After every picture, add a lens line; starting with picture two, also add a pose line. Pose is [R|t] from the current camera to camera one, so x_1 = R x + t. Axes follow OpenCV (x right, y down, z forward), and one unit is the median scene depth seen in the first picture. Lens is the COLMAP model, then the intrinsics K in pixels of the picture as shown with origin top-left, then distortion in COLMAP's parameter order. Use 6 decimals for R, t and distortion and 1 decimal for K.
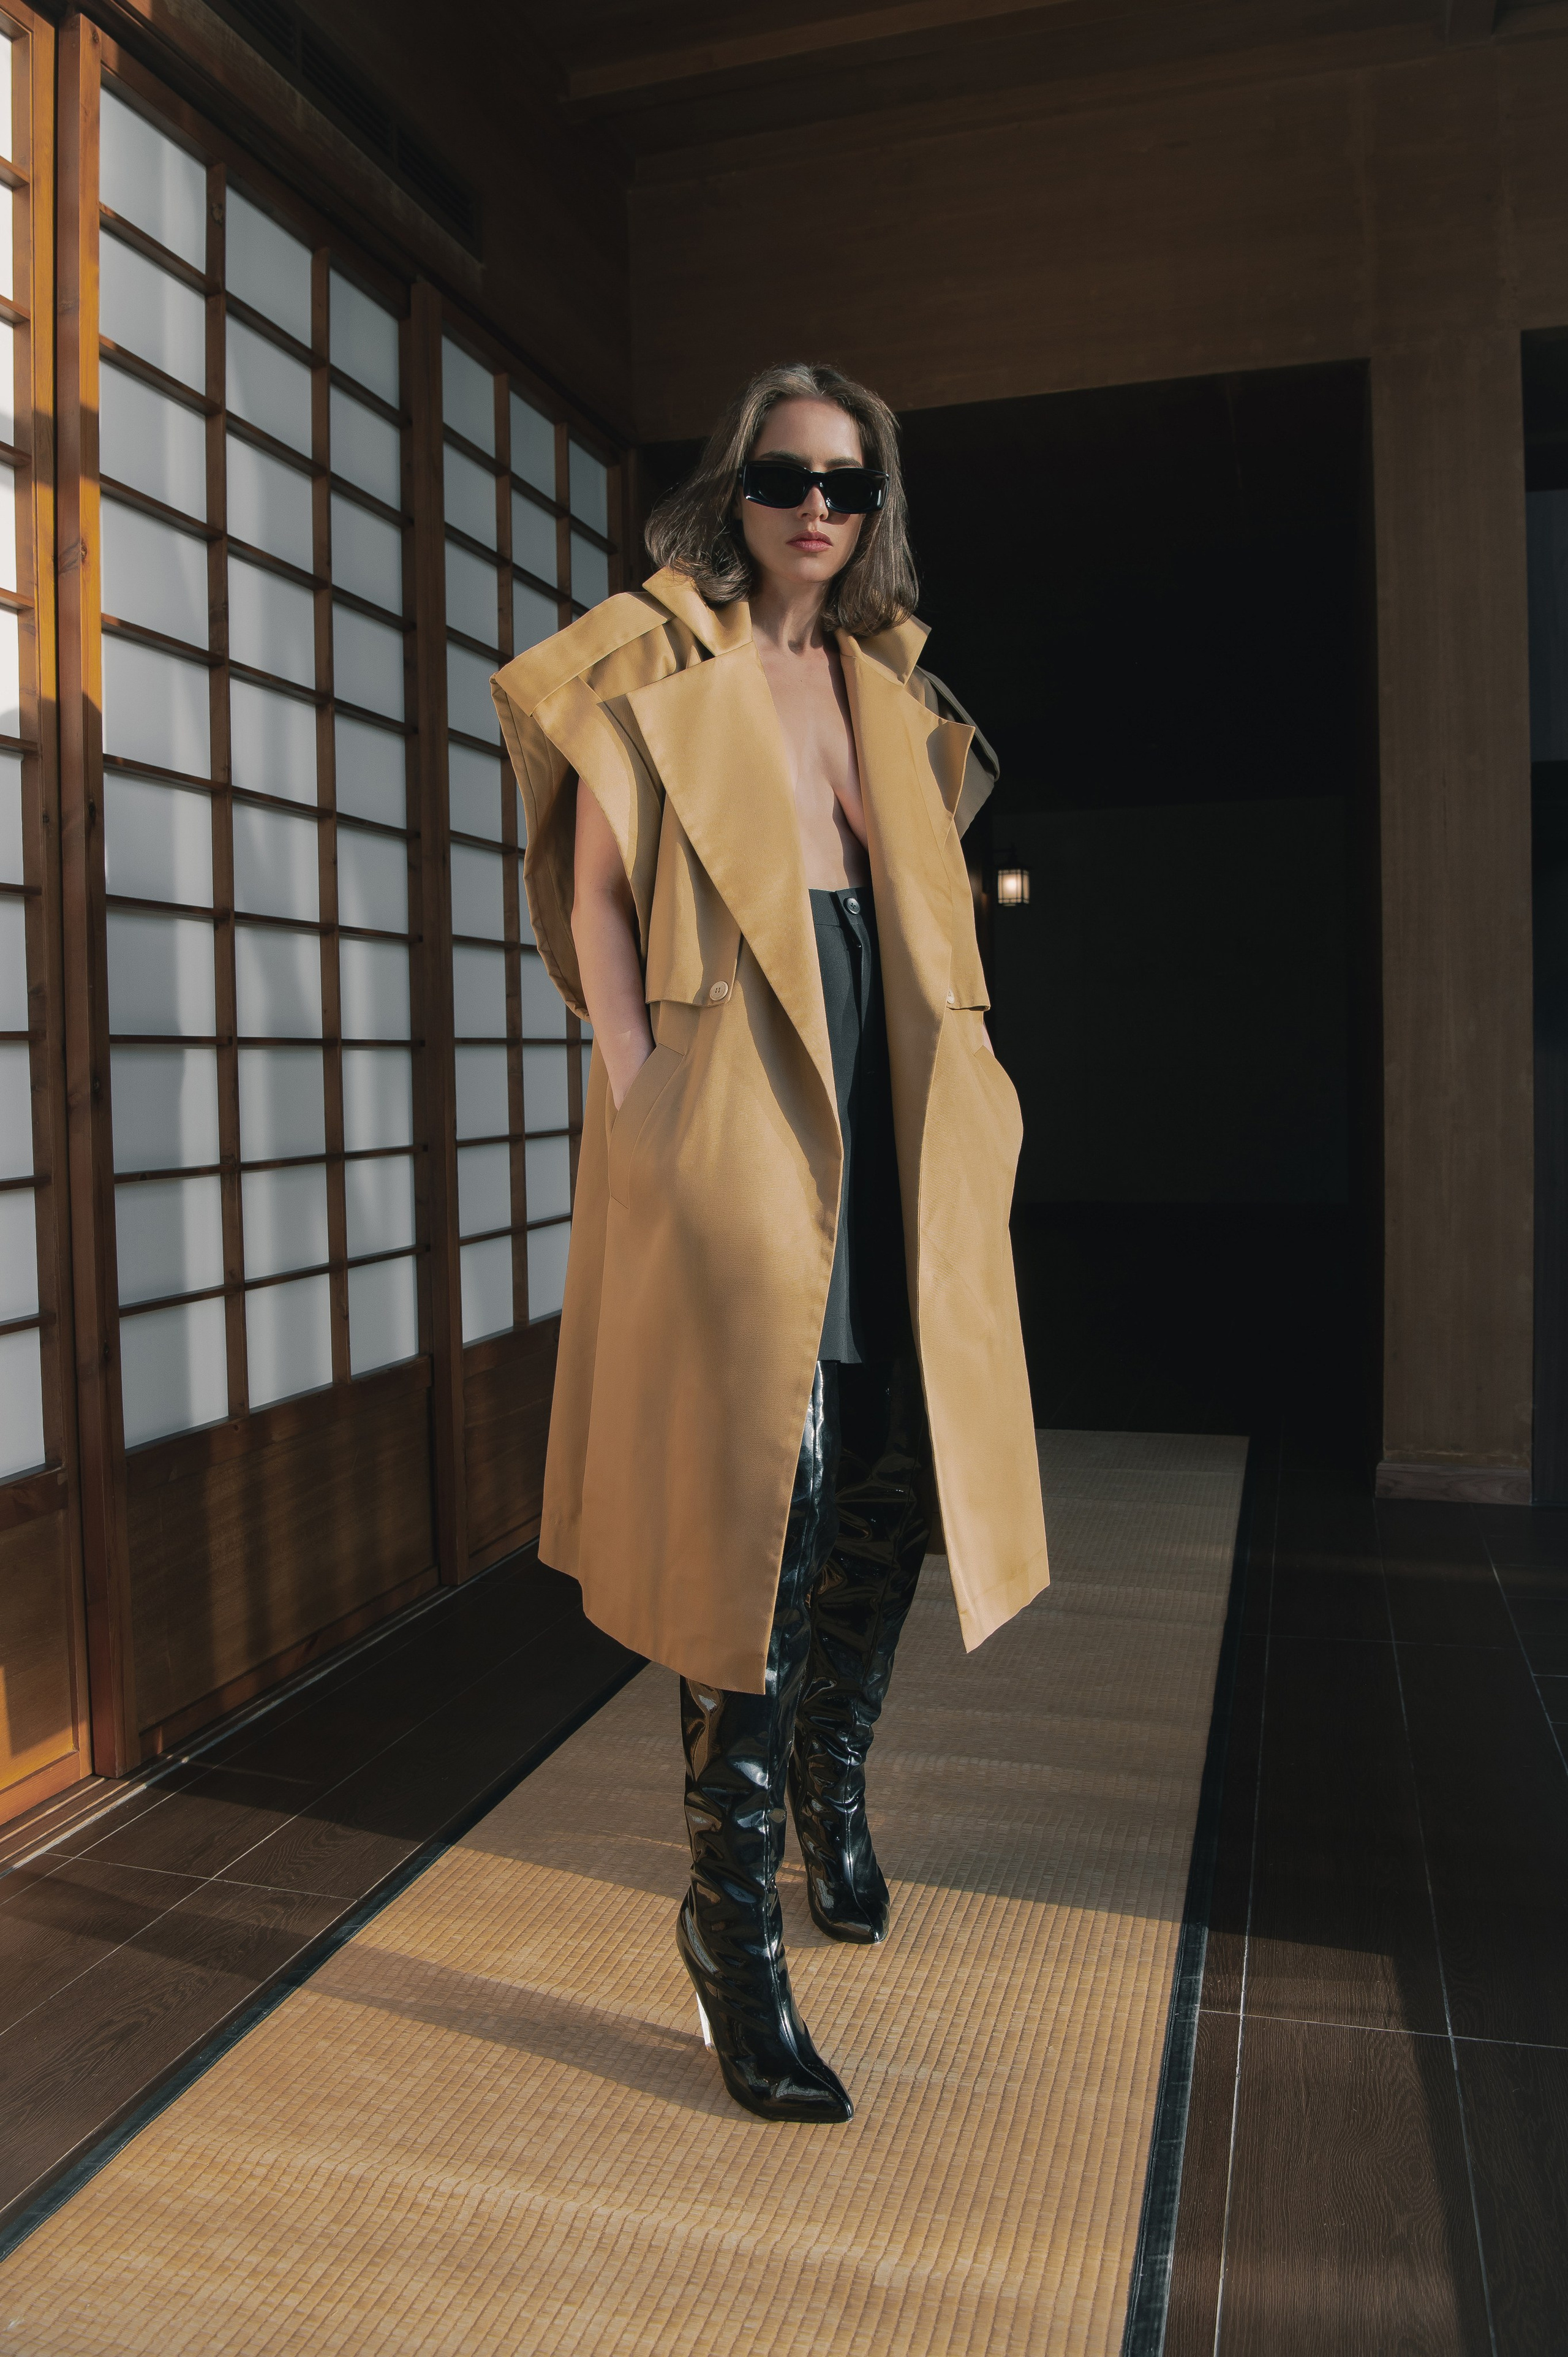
lens RADIAL K [[1750.8, 0, 780.9], [0, 1750.8, 1128.5], [0, 0, 1]] dist [-0.058855, -0.002029]
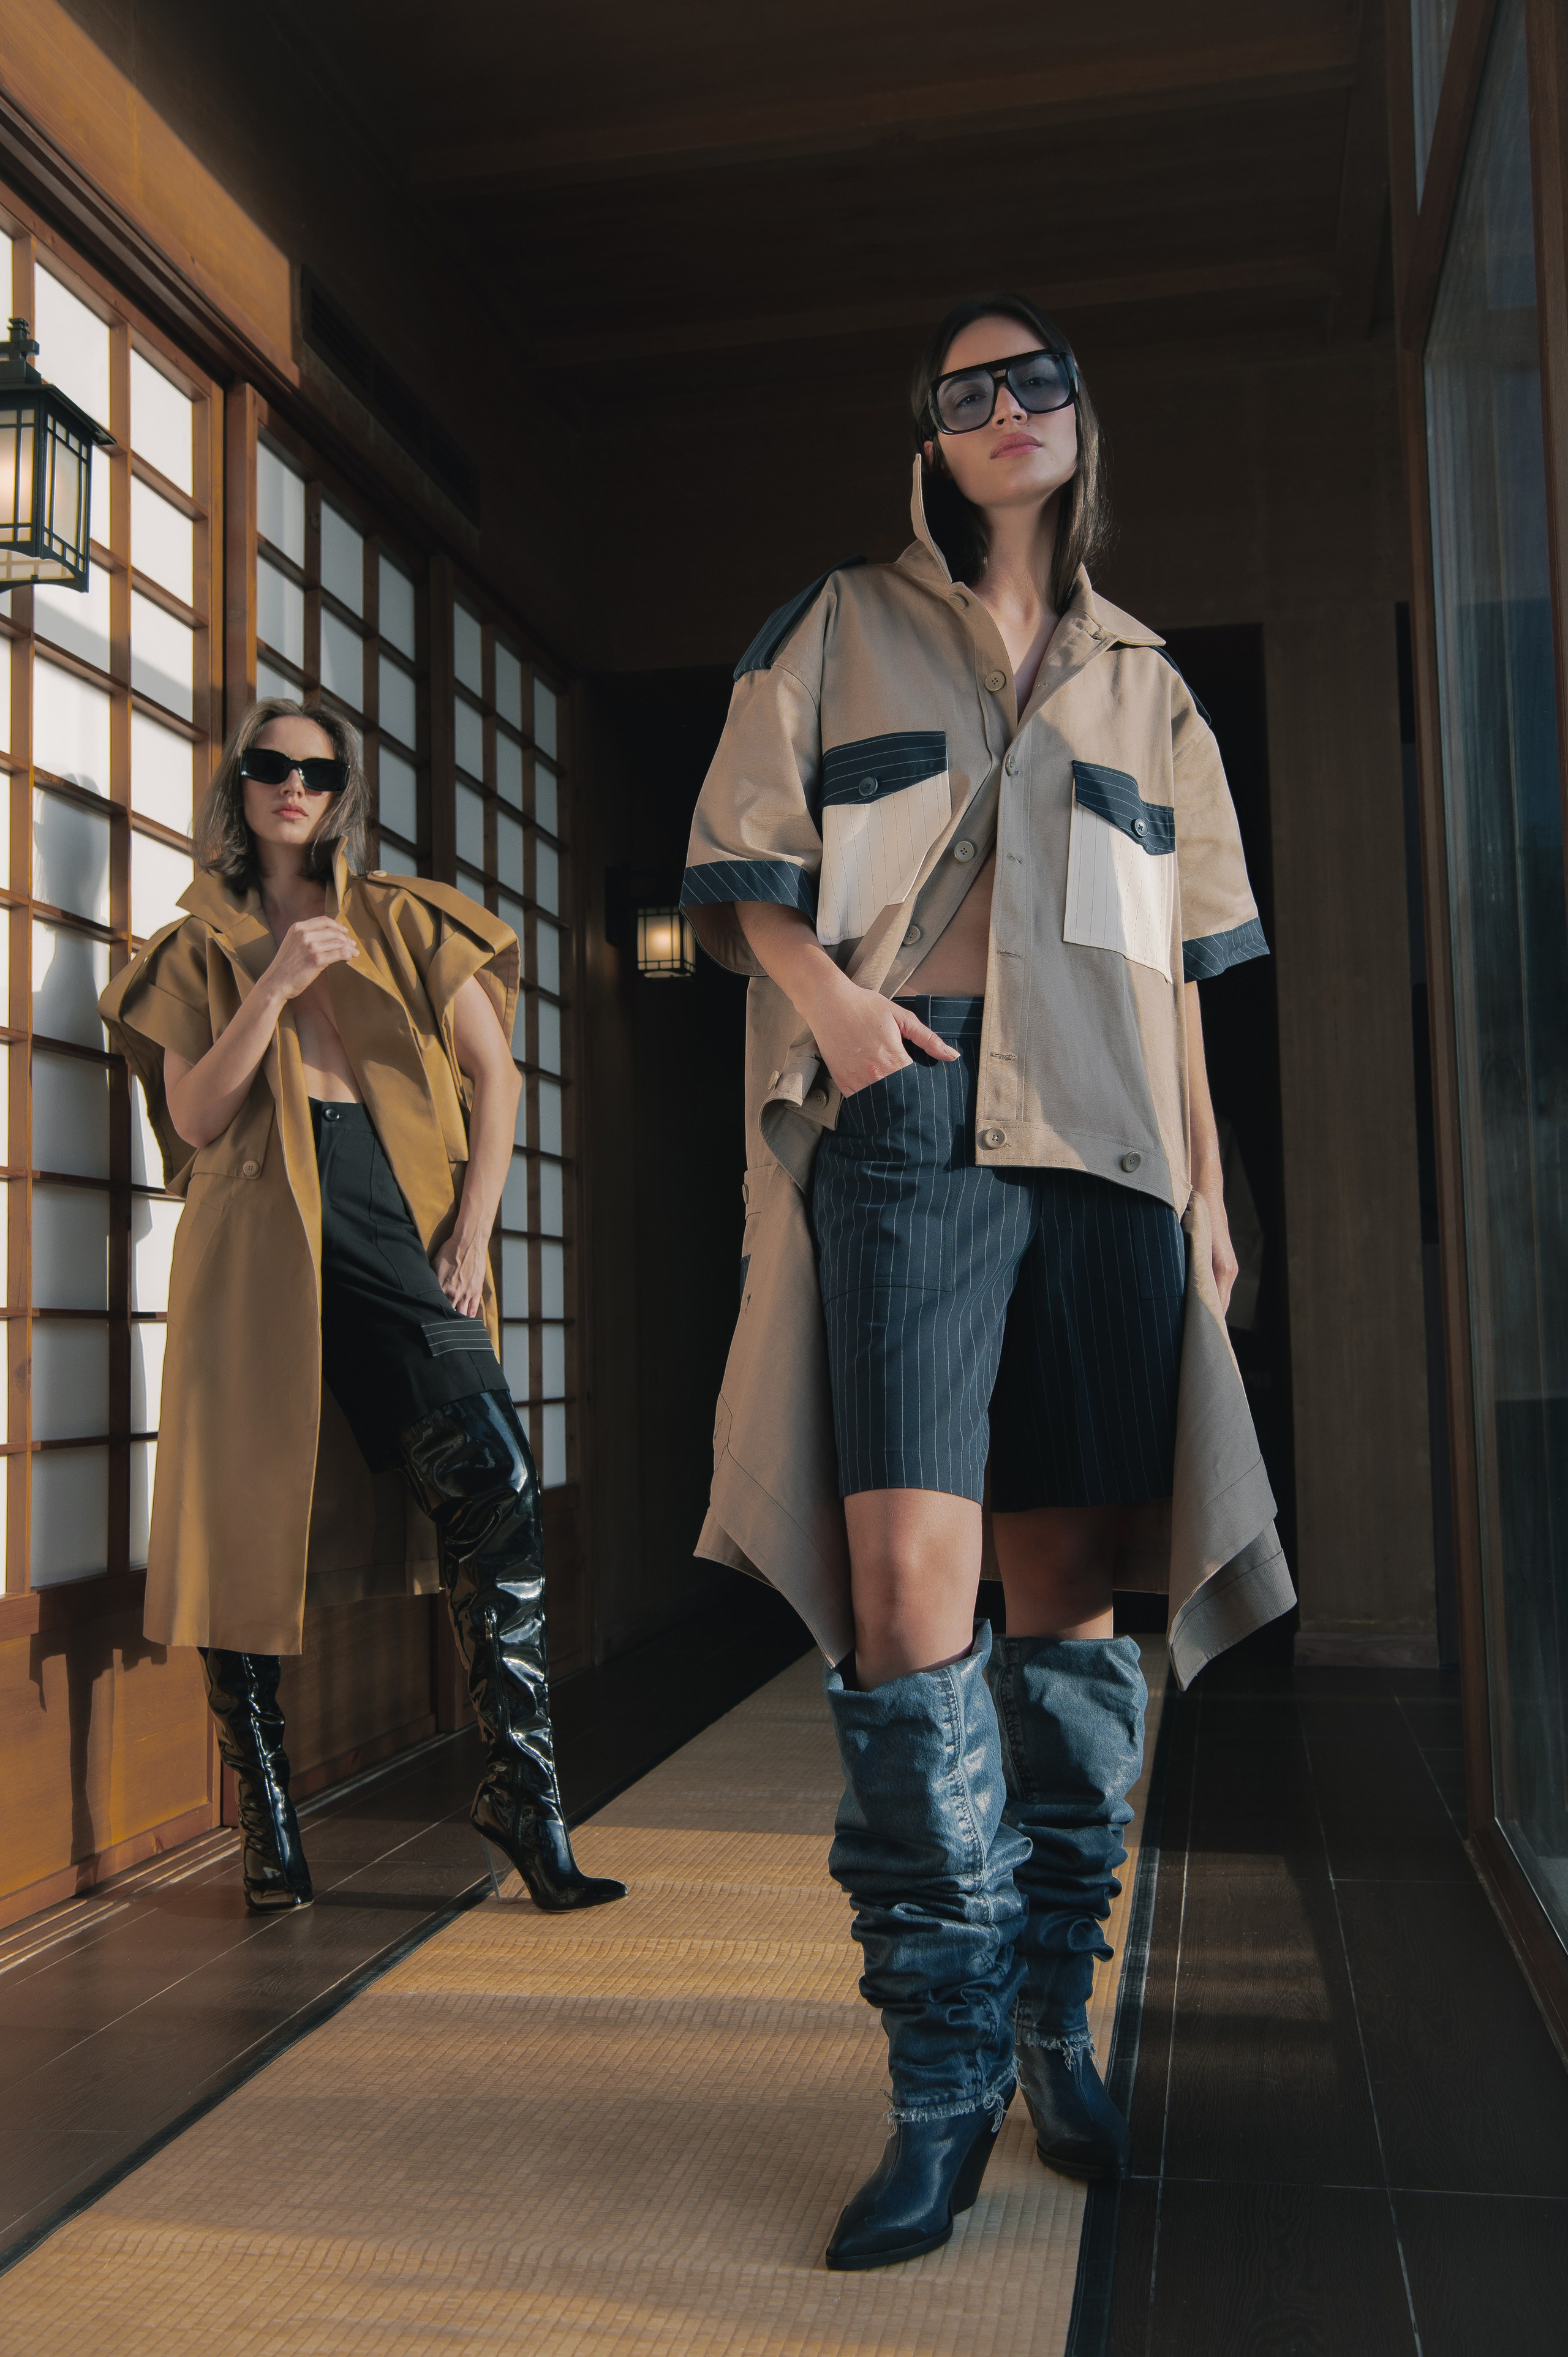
lens RADIAL K [[2270.0, 0, 776.2], [0, 2270.0, 1153.4], [0, 0, 1]] dist [0.020575, 0.000000]
pose [[0.995401, 0.007190, 0.095524, -0.156932], [0.004056, 0.993122, -0.117018, 0.092442], [-0.095708, 0.116867, 0.988525, -0.556114]]
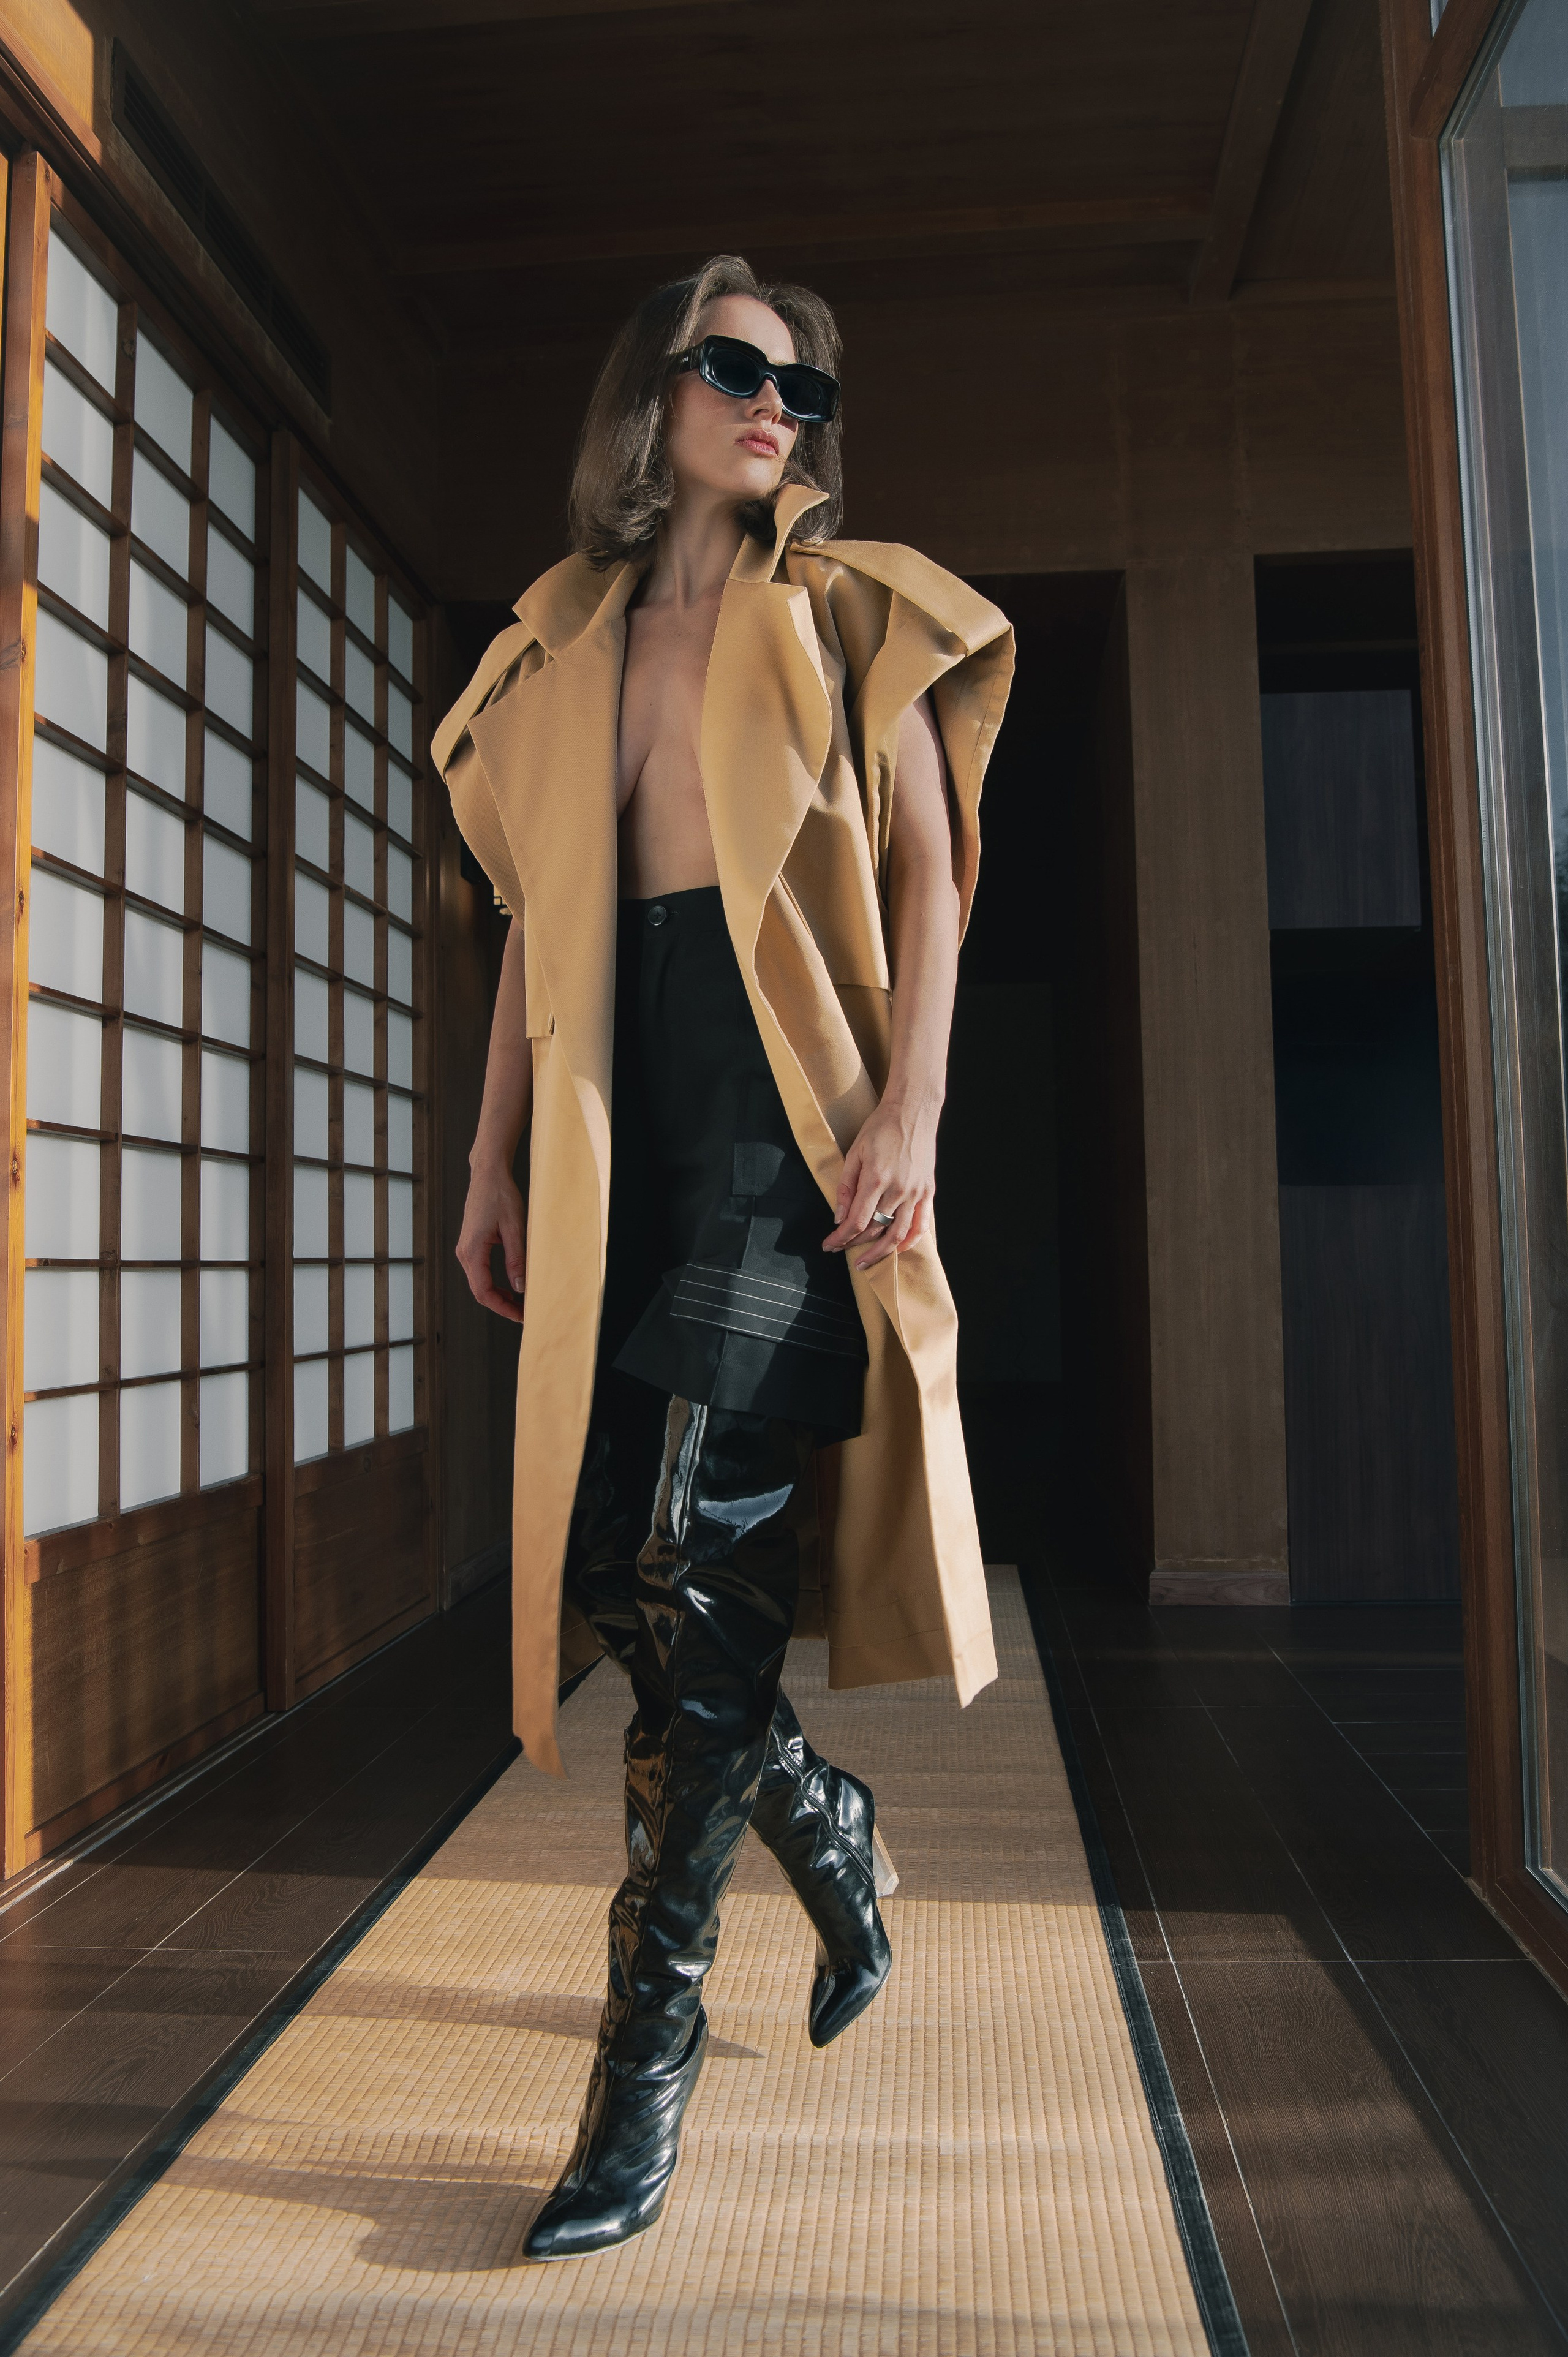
lens RADIAL K [[1831.1, 0, 809.5], [0, 1831.1, 1127.8], [0, 0, 1]] dist [-0.037634, 0.005298]
pose [[0.978313, 0.017046, 0.206431, -0.142291], [0.005830, 0.993947, -0.109707, 0.063080], [-0.207051, 0.108531, 0.972291, -0.112104]]
